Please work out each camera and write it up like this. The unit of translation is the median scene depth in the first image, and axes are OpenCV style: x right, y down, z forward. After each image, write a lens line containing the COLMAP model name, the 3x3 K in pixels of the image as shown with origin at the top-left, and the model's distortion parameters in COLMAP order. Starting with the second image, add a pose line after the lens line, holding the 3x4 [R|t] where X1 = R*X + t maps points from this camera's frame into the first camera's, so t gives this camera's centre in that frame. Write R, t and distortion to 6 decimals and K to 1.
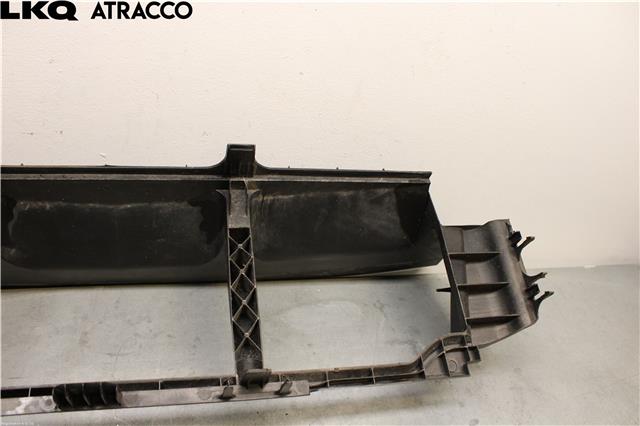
lens RADIAL K [[521.5, 0, 320.0], [0, 521.5, 213.0], [0, 0, 1]] dist [-0.180715, 0.169239]
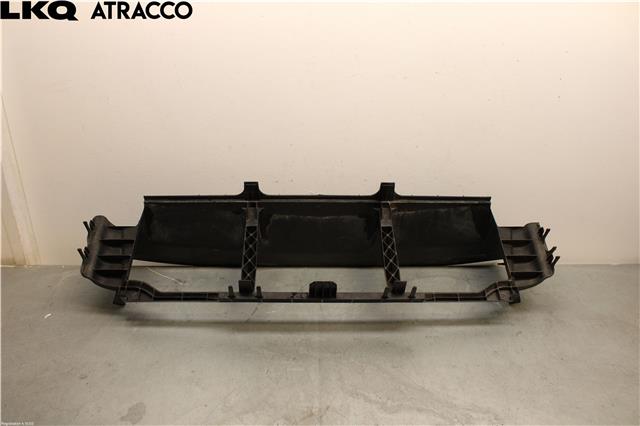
lens RADIAL K [[521.5, 0, 320.0], [0, 521.5, 213.0], [0, 0, 1]] dist [-0.180715, 0.169239]
pose [[0.976224, -0.029035, -0.214809, 0.017288], [-0.004161, 0.988295, -0.152496, 0.261173], [0.216723, 0.149764, 0.964677, -0.873965]]
